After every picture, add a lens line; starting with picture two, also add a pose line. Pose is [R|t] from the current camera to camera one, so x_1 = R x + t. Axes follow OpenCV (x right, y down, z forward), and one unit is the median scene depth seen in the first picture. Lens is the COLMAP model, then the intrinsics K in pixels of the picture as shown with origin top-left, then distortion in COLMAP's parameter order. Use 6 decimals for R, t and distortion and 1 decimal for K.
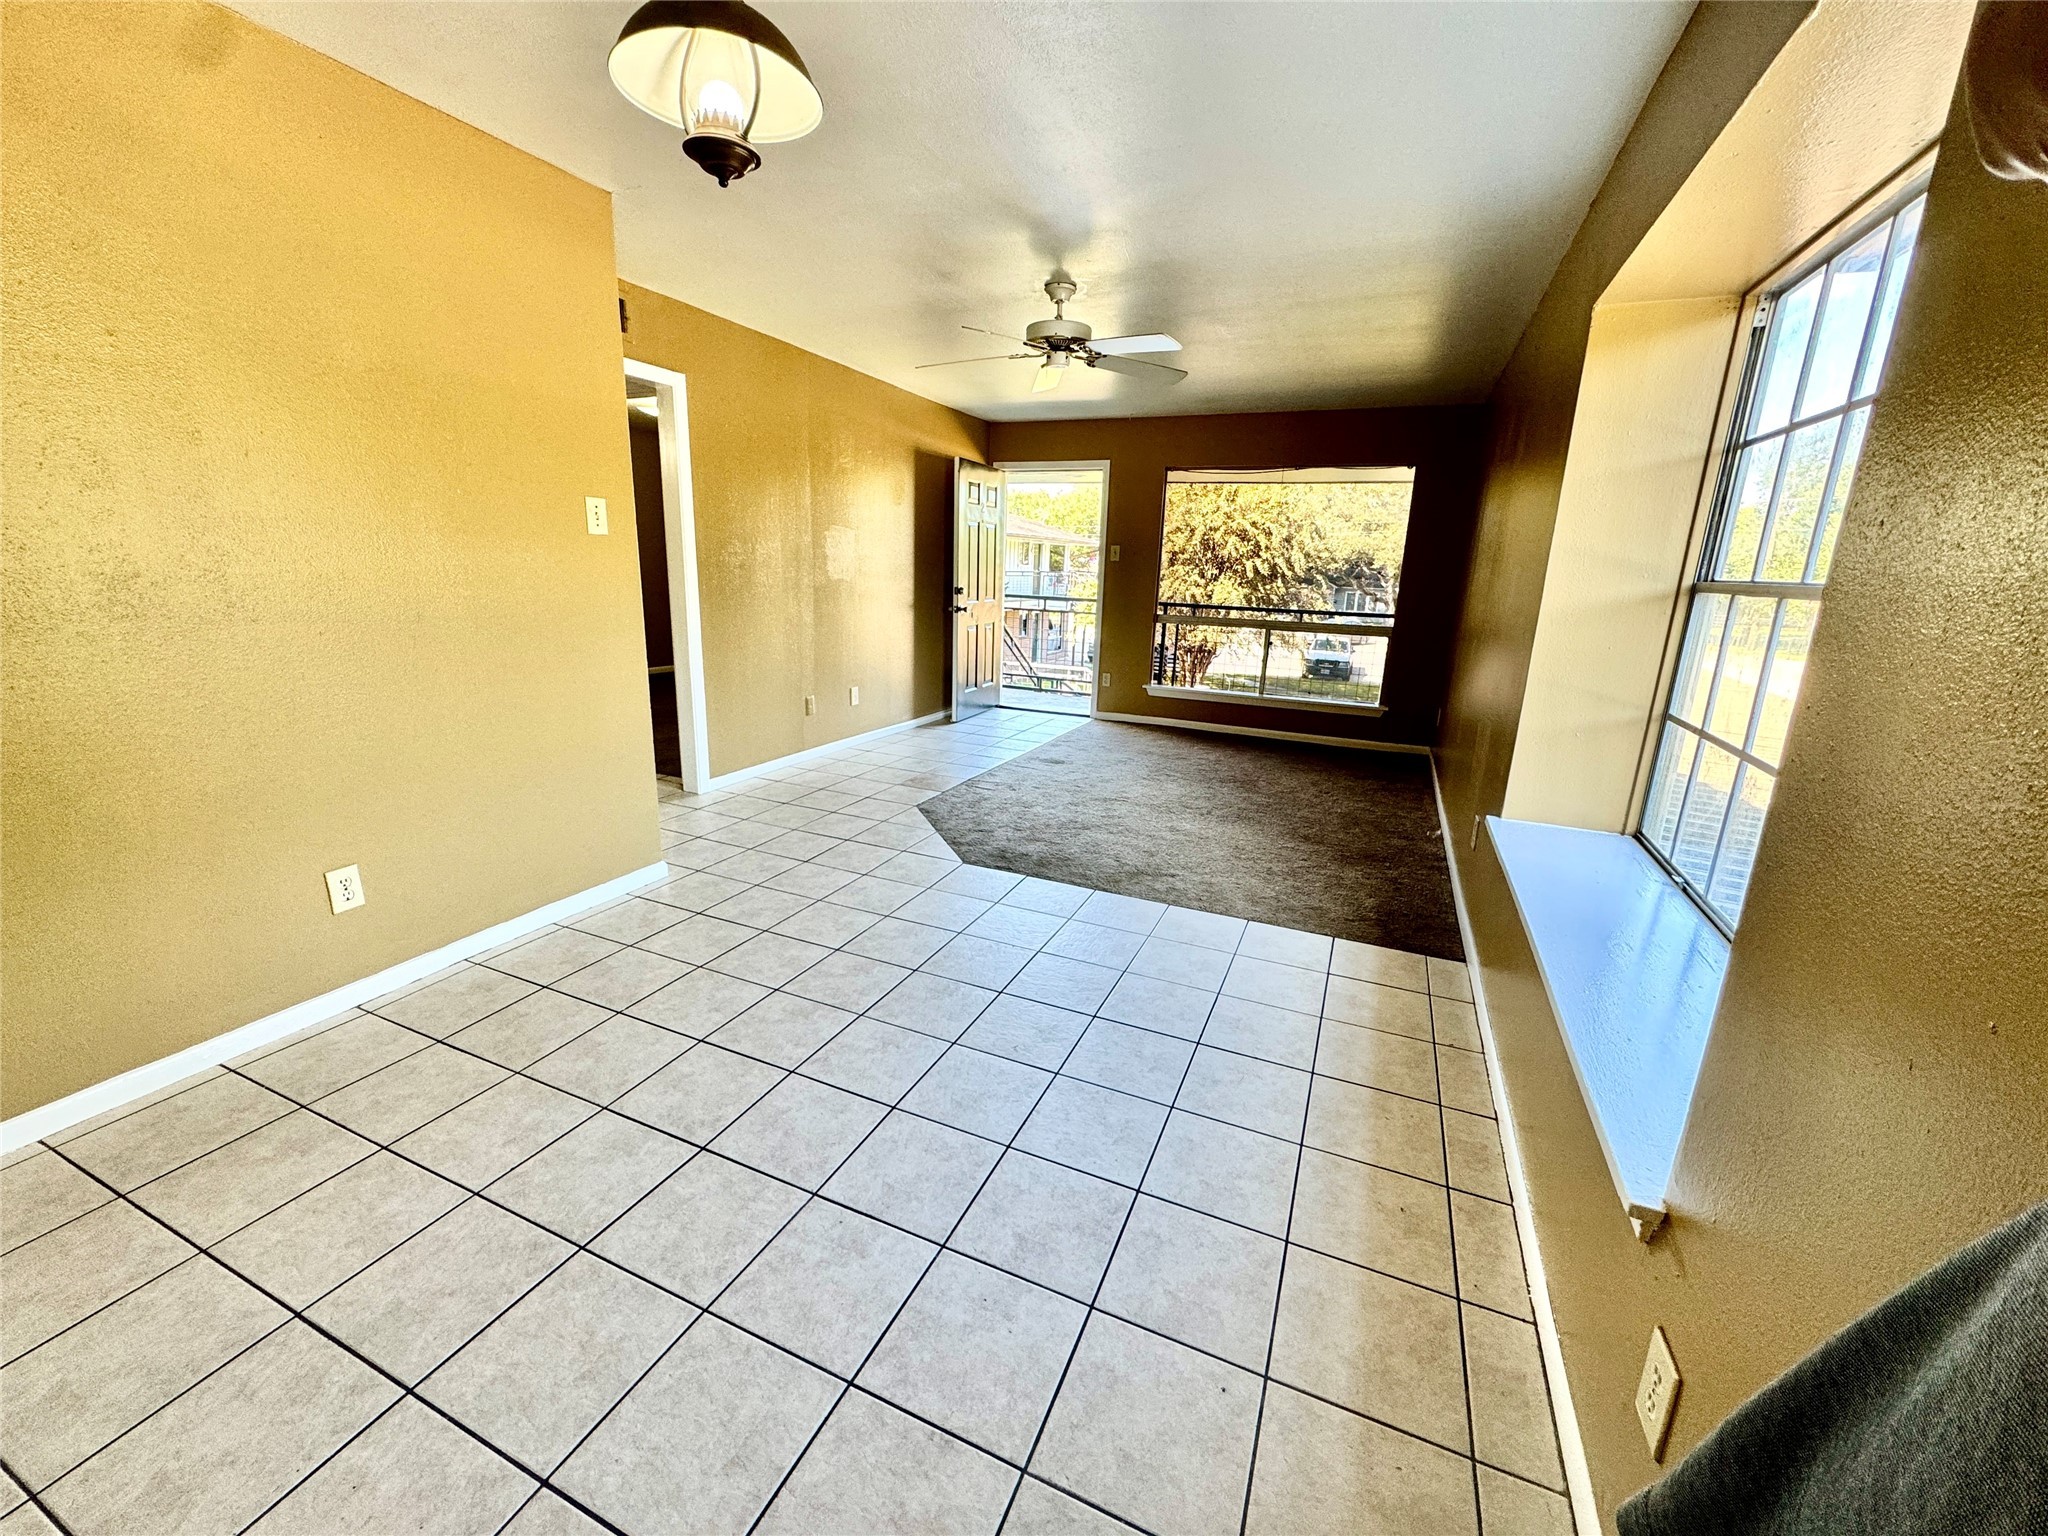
lens RADIAL K [[815.6, 0, 1022.2], [0, 815.6, 766.3], [0, 0, 1]] dist [-0.000366, 0.000347]
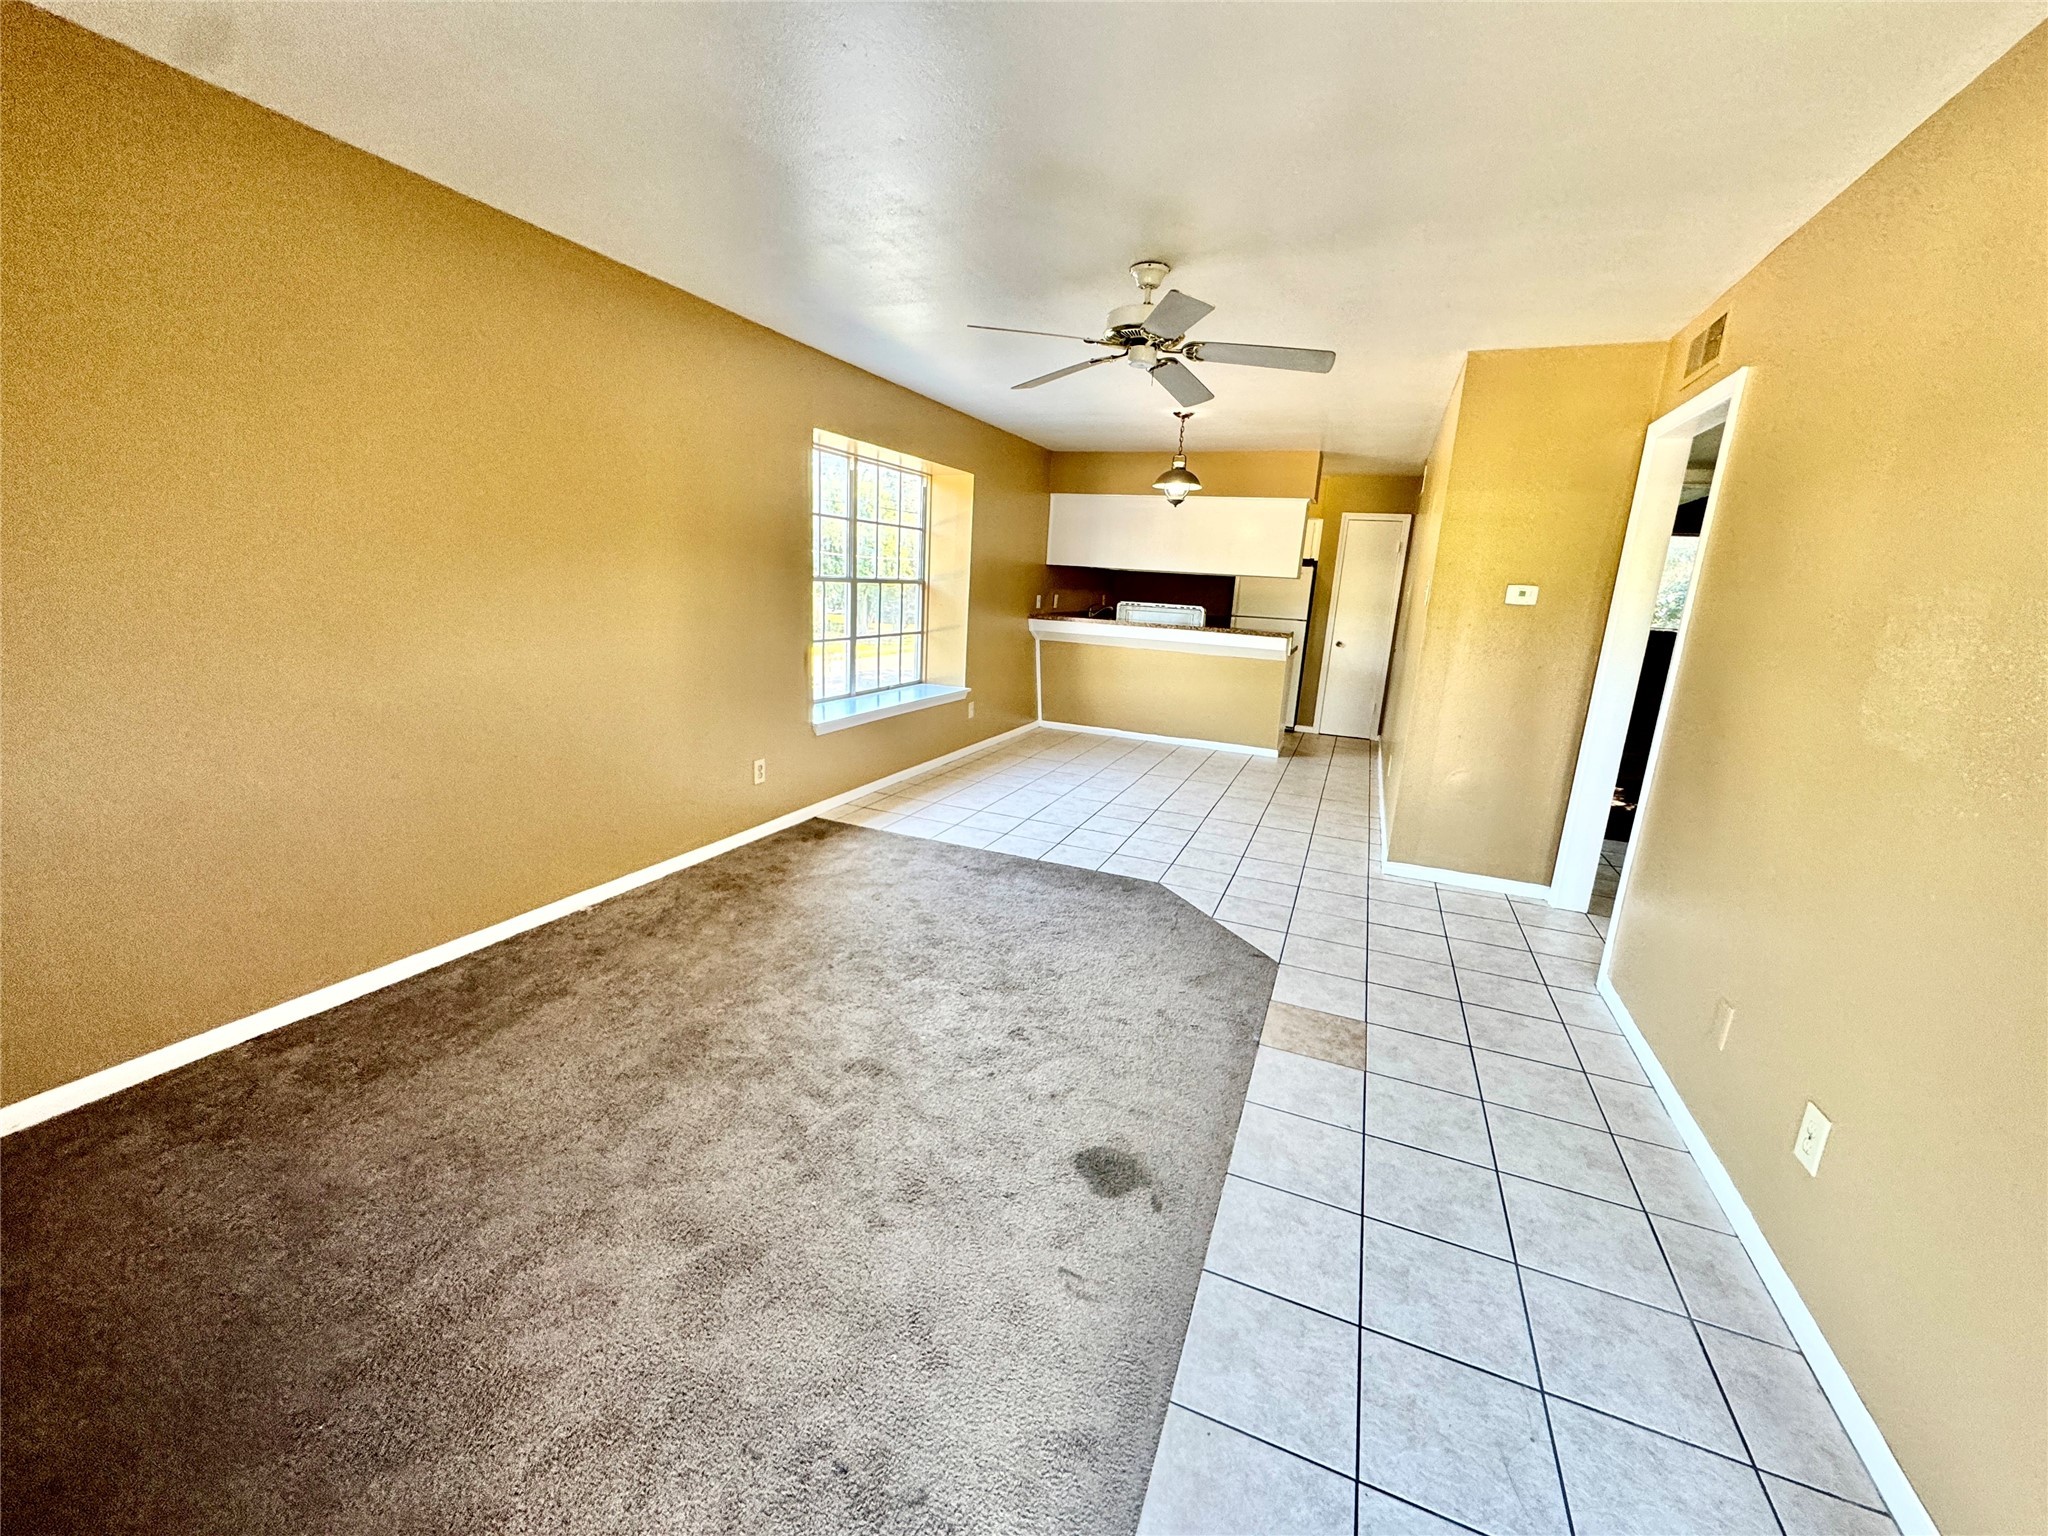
lens RADIAL K [[815.6, 0, 1022.2], [0, 815.6, 766.3], [0, 0, 1]] dist [-0.000366, 0.000347]
pose [[-0.995888, -0.082570, -0.037264, 0.147517], [-0.090488, 0.887252, 0.452322, -0.450270], [-0.004286, 0.453834, -0.891076, 1.753160]]
